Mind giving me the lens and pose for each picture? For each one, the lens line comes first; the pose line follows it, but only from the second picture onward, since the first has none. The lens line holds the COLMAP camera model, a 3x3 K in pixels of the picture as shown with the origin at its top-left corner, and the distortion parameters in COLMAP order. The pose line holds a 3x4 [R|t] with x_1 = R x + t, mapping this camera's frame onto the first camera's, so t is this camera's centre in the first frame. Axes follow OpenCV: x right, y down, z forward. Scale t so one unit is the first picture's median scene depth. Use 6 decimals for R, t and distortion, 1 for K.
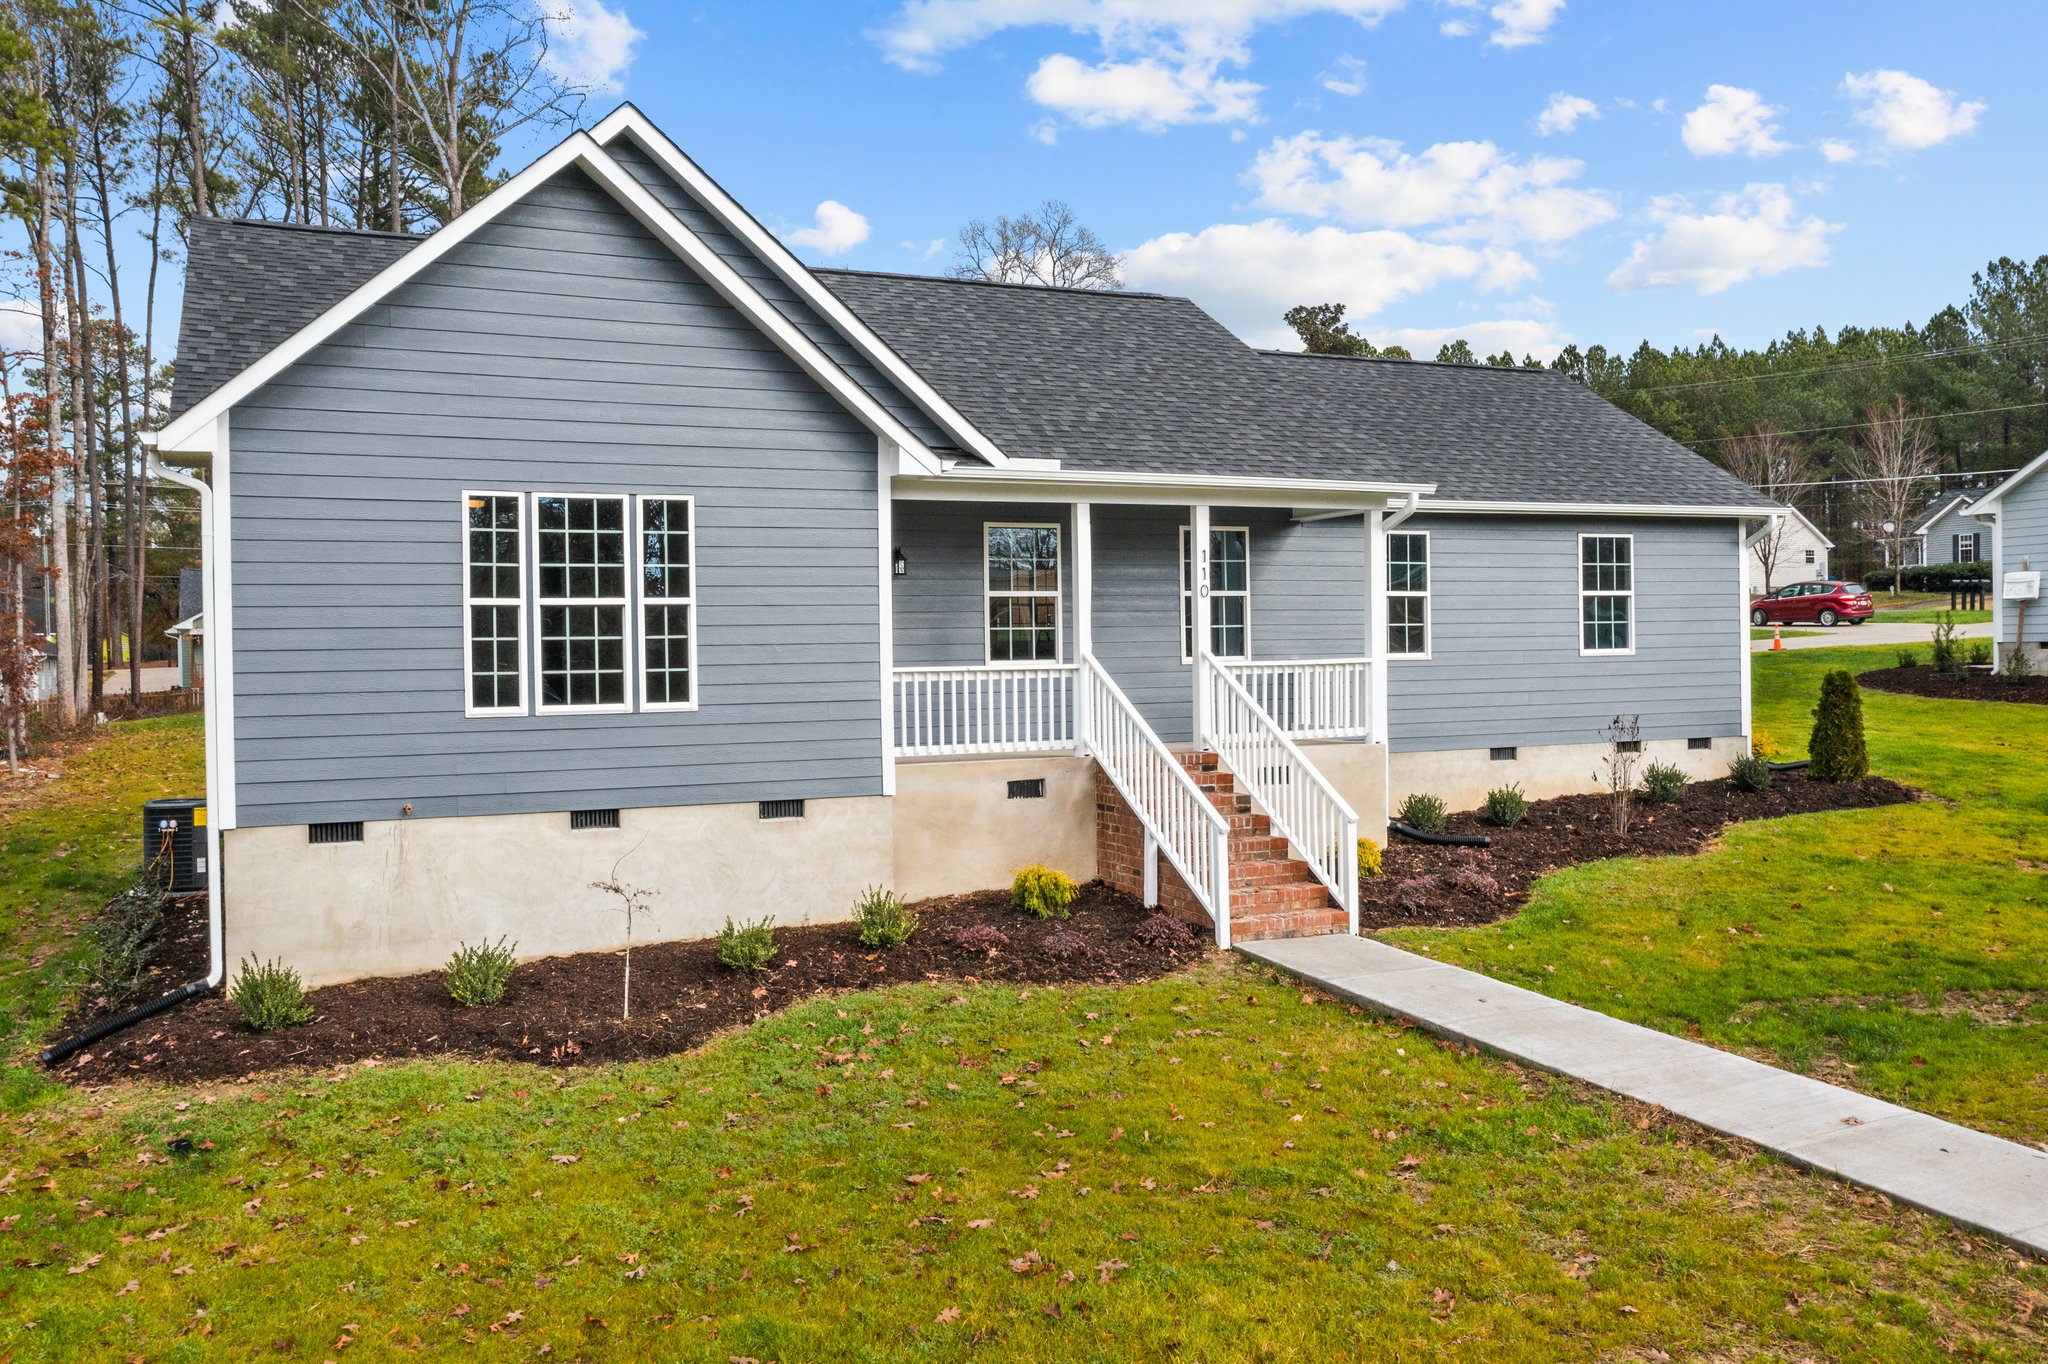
lens RADIAL K [[1664.5, 0, 1026.2], [0, 1664.5, 677.8], [0, 0, 1]] dist [0.002960, 0.001081]
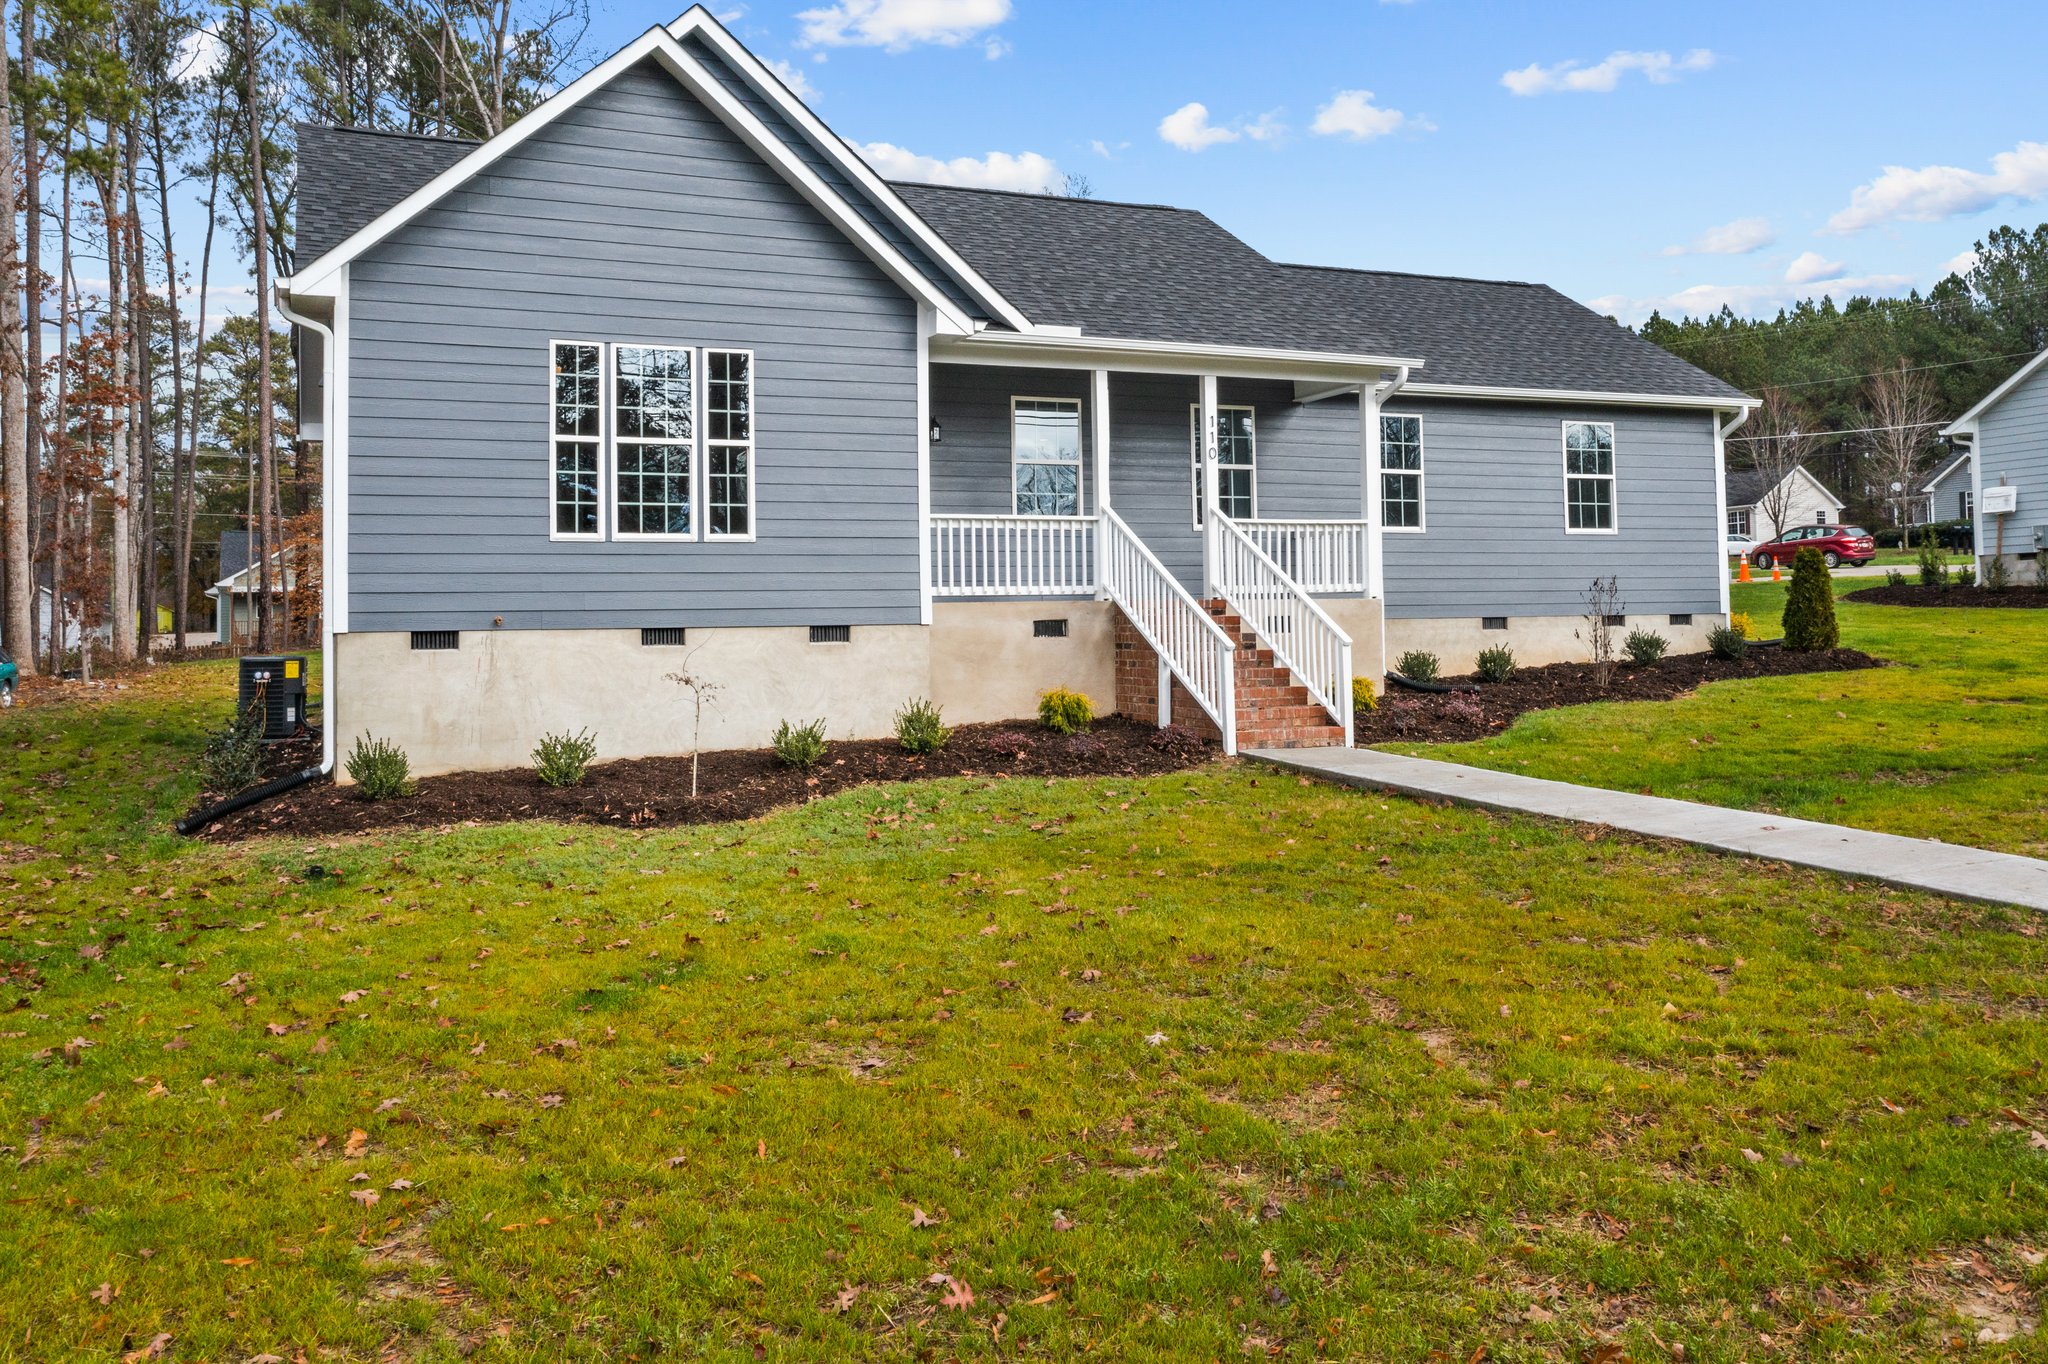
lens RADIAL K [[1664.4, 0, 1034.8], [0, 1664.4, 573.1], [0, 0, 1]] dist [0.000025, 0.006299]
pose [[0.999968, -0.002257, -0.007702, -0.002092], [0.001856, 0.998658, -0.051752, 0.092636], [0.007809, 0.051736, 0.998630, -0.101449]]
